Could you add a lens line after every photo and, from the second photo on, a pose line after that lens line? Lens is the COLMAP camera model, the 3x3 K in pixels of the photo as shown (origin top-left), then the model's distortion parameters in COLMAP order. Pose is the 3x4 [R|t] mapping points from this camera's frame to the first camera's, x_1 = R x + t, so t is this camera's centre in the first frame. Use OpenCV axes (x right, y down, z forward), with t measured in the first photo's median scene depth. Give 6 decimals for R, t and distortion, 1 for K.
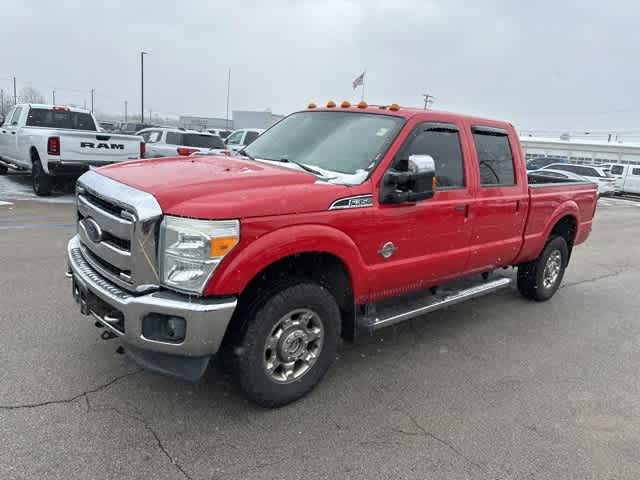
lens RADIAL K [[447.4, 0, 321.1], [0, 447.4, 241.5], [0, 0, 1]] dist [0.038784, -0.031181]
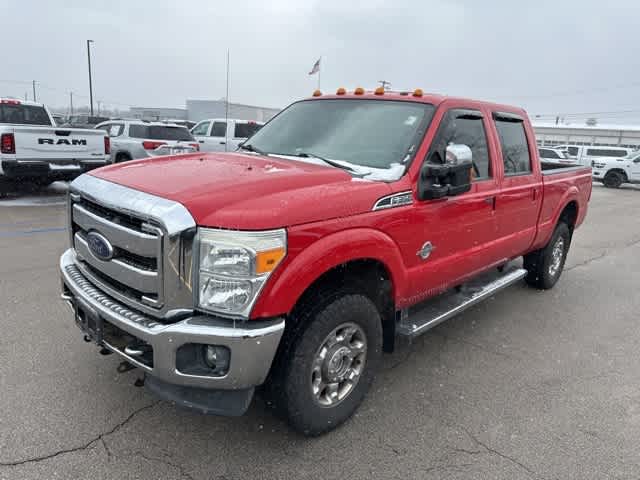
lens RADIAL K [[447.4, 0, 323.0], [0, 447.4, 243.0], [0, 0, 1]] dist [0.038784, -0.031181]
pose [[0.995583, -0.045562, 0.082090, -0.138136], [0.043312, 0.998641, 0.028974, -0.032128], [-0.083298, -0.025291, 0.996204, 0.106989]]
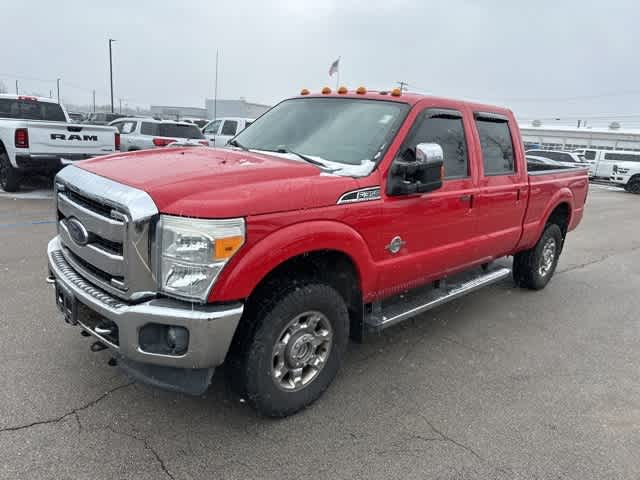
lens RADIAL K [[447.4, 0, 321.5], [0, 447.4, 242.4], [0, 0, 1]] dist [0.038784, -0.031181]
pose [[0.998563, -0.023347, 0.048234, -0.054256], [0.022107, 0.999415, 0.026078, -0.014259], [-0.048815, -0.024974, 0.998496, 0.064912]]
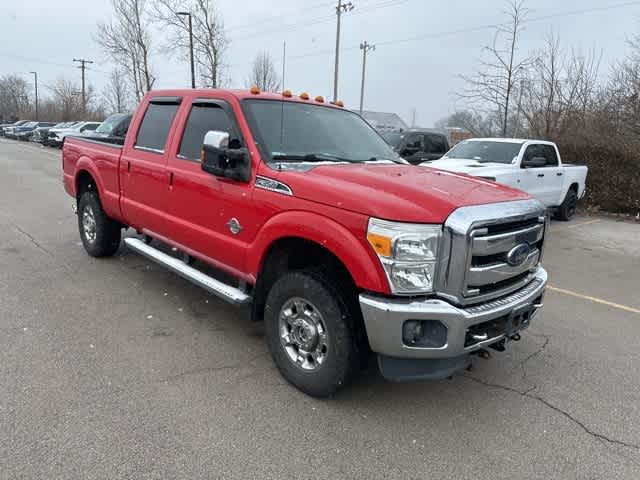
lens RADIAL K [[447.4, 0, 313.6], [0, 447.4, 242.6], [0, 0, 1]] dist [0.038784, -0.031181]
pose [[-0.032253, -0.313952, 0.948891, -1.272164], [0.171659, 0.933538, 0.314707, -0.390434], [-0.984628, 0.173036, 0.023784, 1.263326]]
